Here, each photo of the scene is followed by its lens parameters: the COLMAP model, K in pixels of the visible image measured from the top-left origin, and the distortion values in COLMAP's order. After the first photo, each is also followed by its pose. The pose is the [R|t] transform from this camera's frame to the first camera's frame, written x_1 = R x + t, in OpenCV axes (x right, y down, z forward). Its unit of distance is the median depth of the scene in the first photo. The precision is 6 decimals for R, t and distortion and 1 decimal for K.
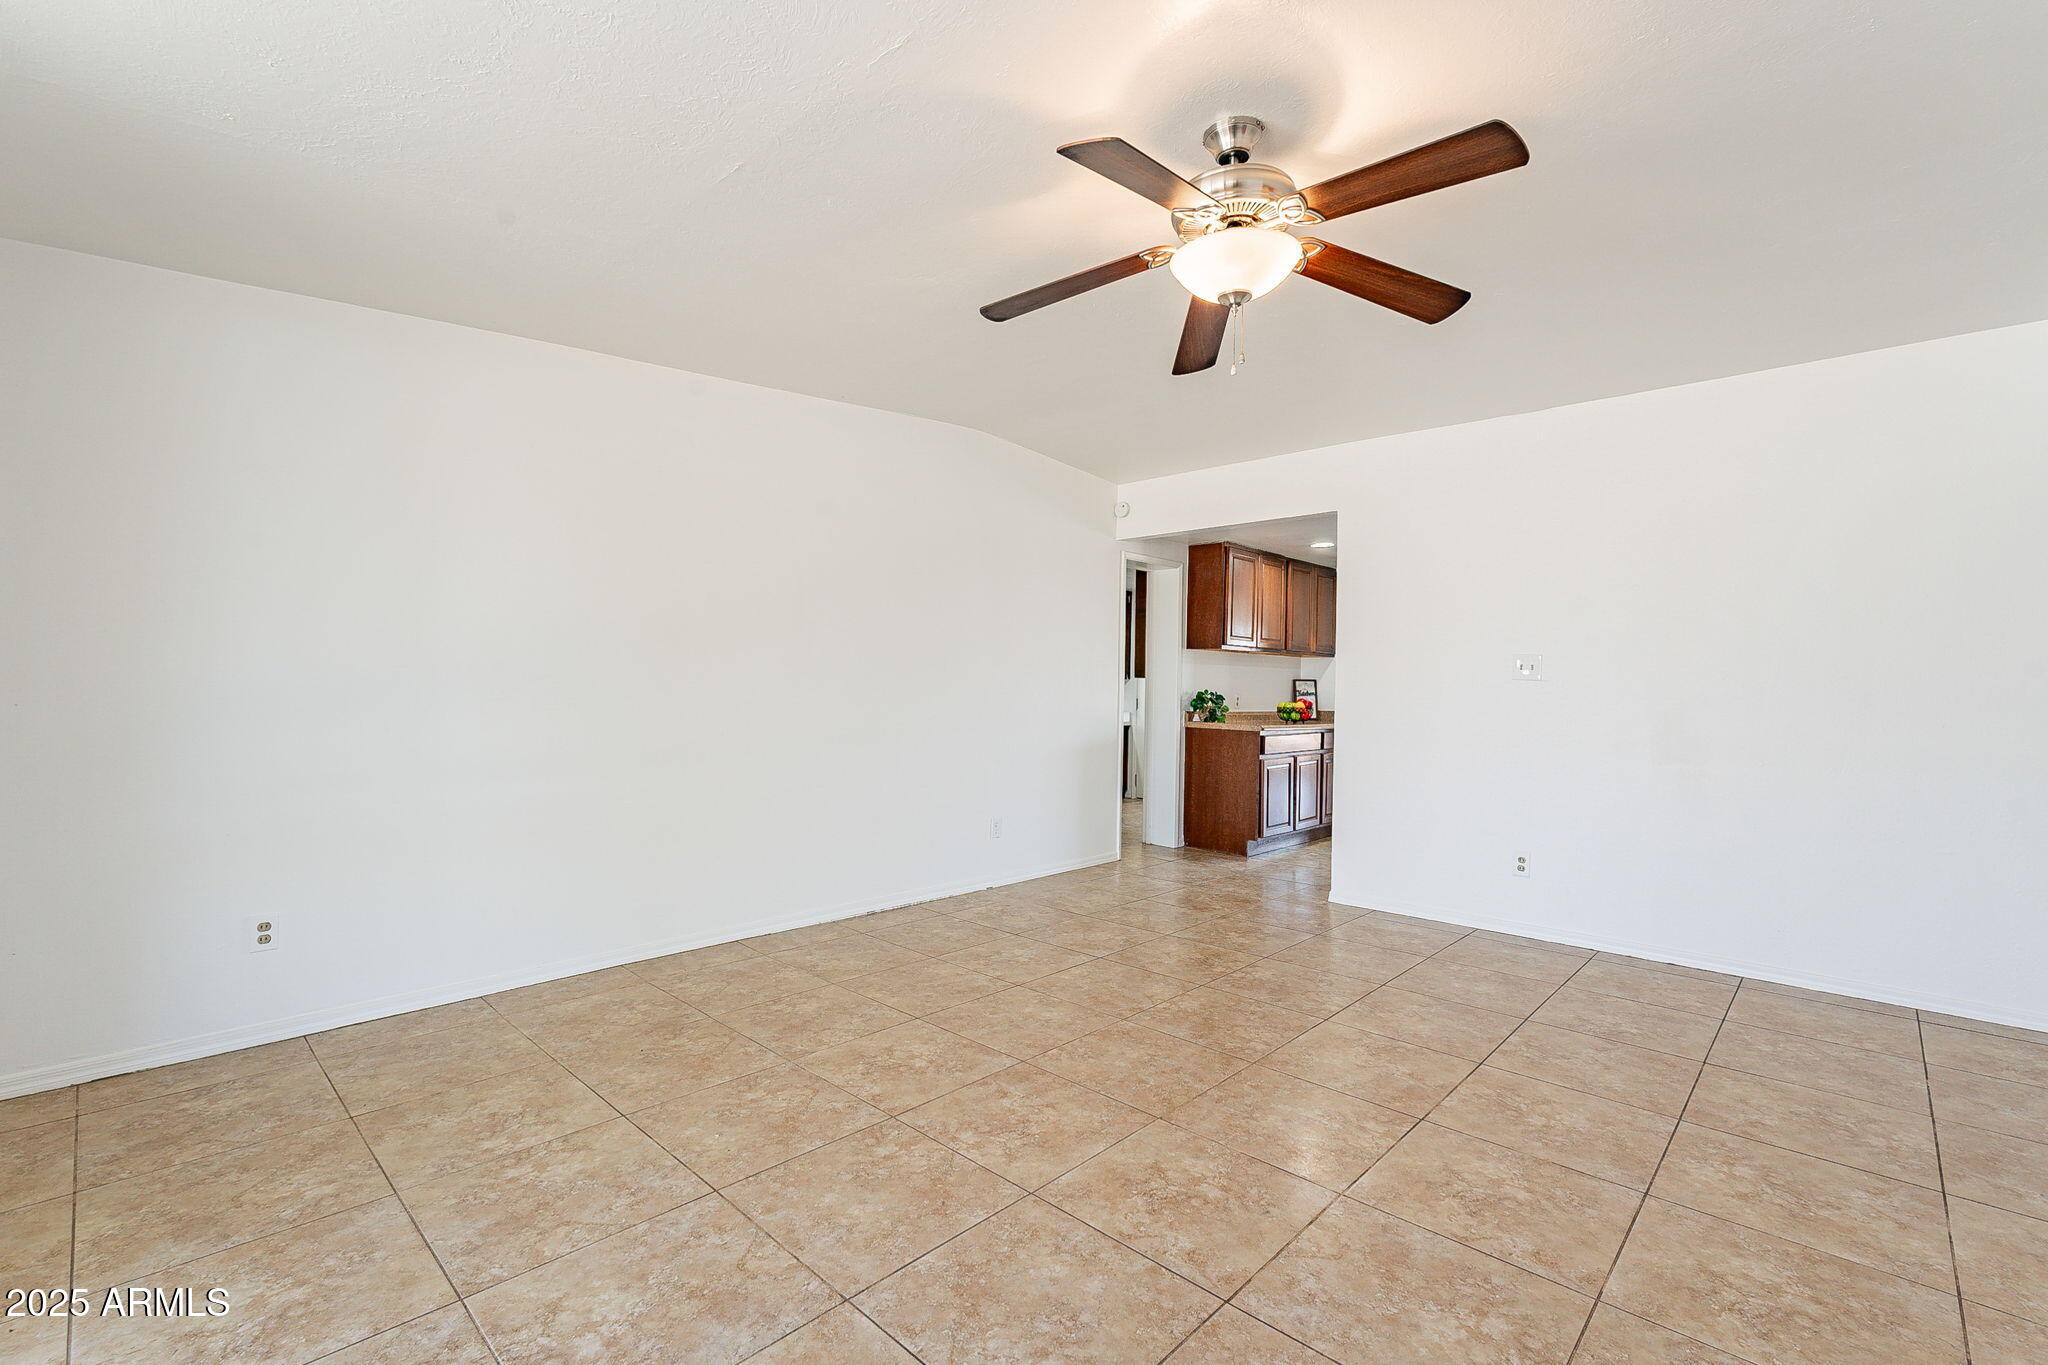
lens RADIAL K [[906.9, 0, 1011.3], [0, 906.9, 678.8], [0, 0, 1]] dist [-0.003579, 0.000409]
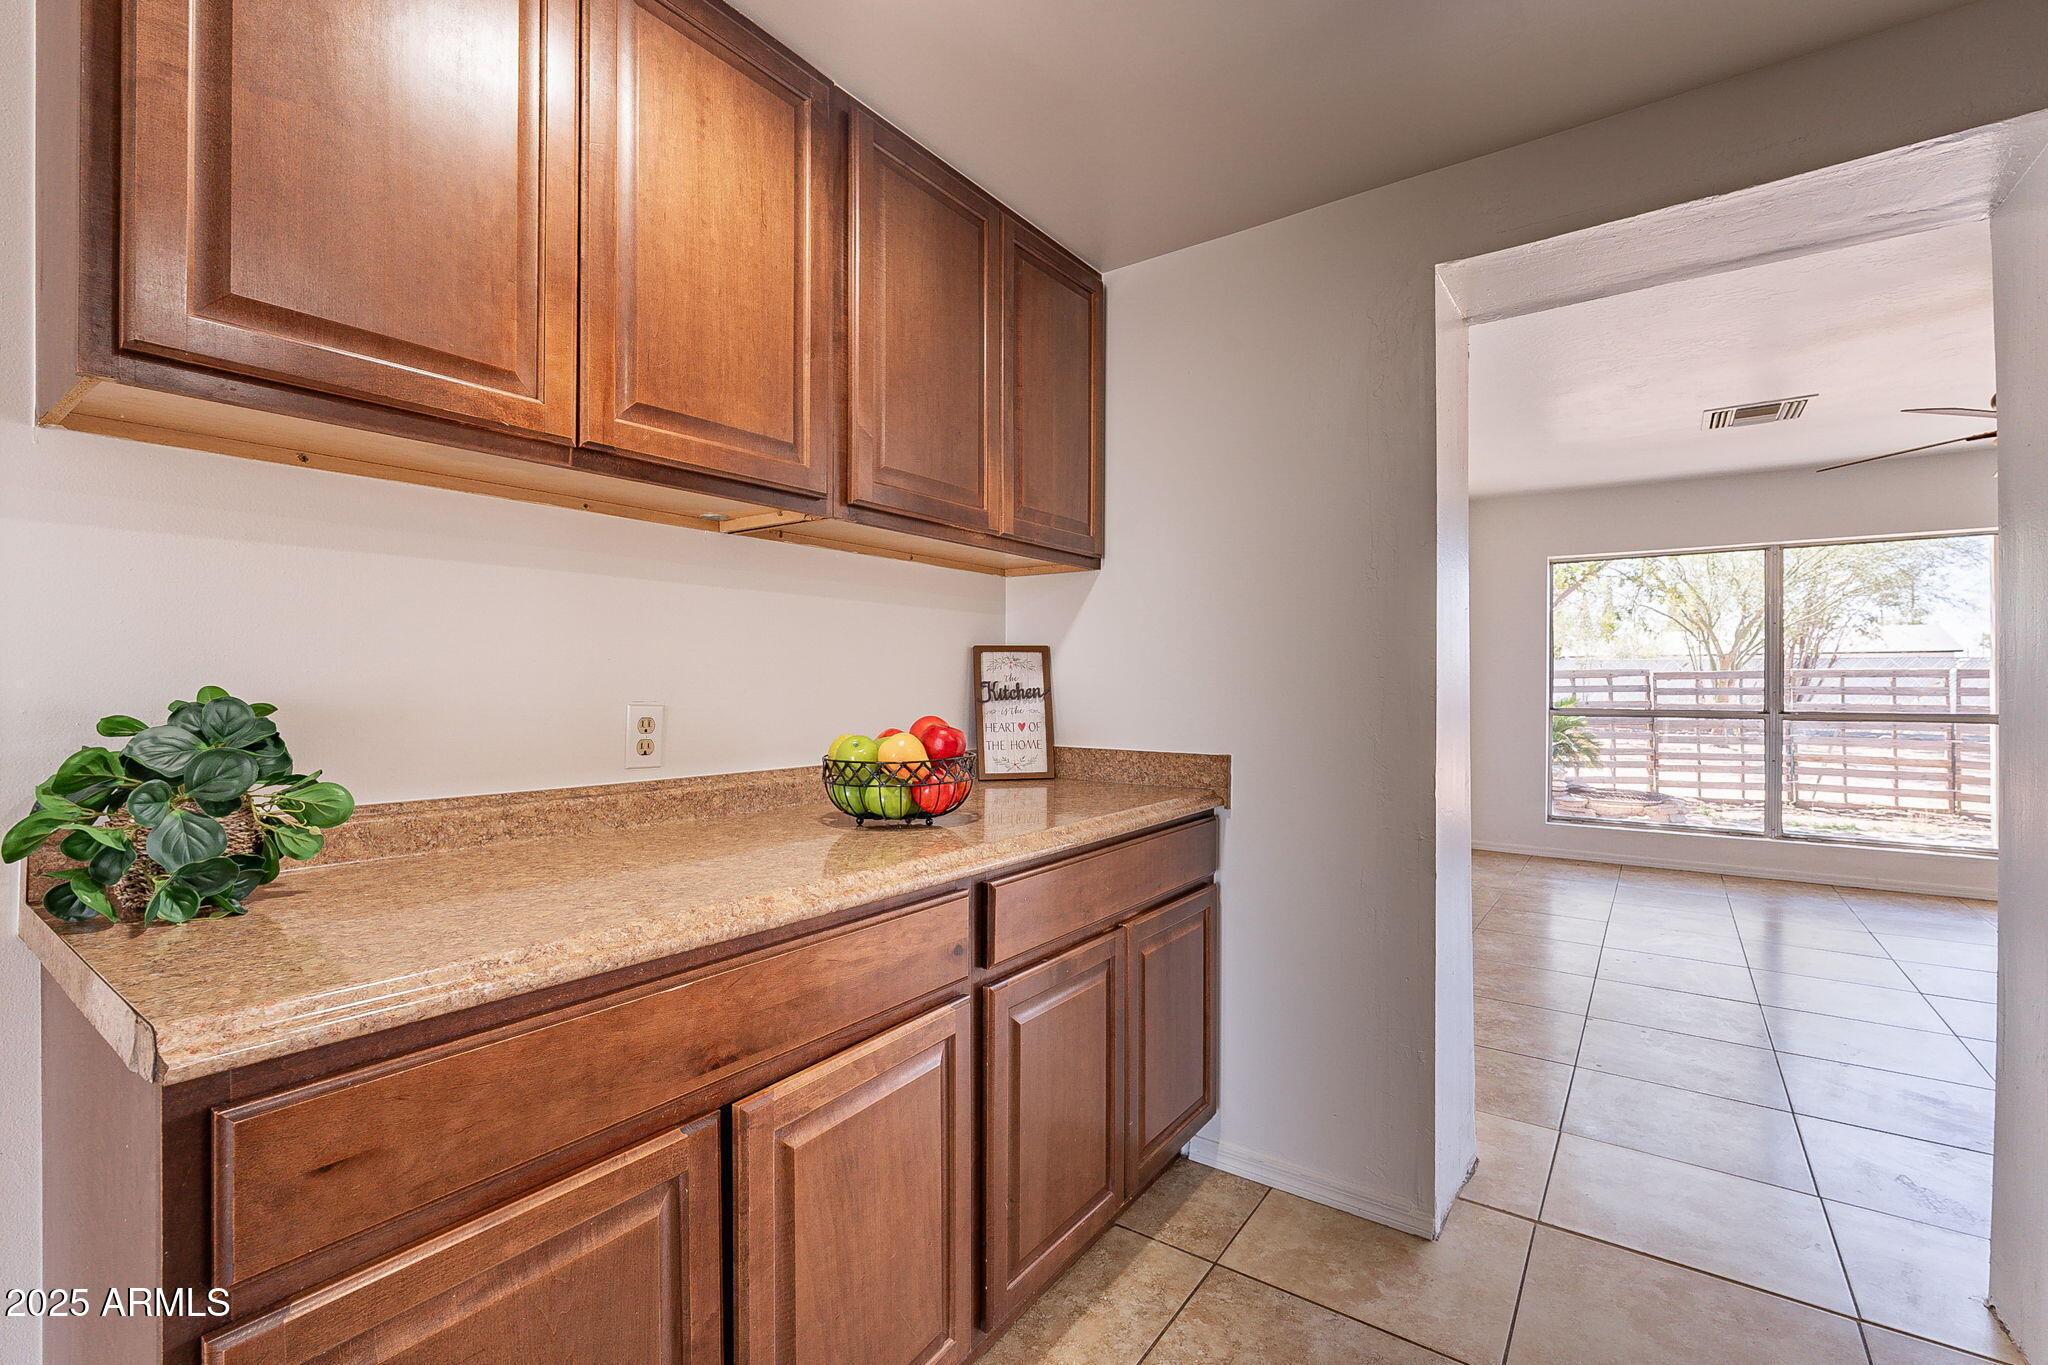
lens RADIAL K [[906.9, 0, 1013.1], [0, 906.9, 683.5], [0, 0, 1]] dist [-0.003579, 0.000409]
pose [[0.991749, -0.030322, 0.124561, 0.288745], [0.030230, 0.999540, 0.002627, 0.012554], [-0.124583, 0.001160, 0.992208, 0.708477]]
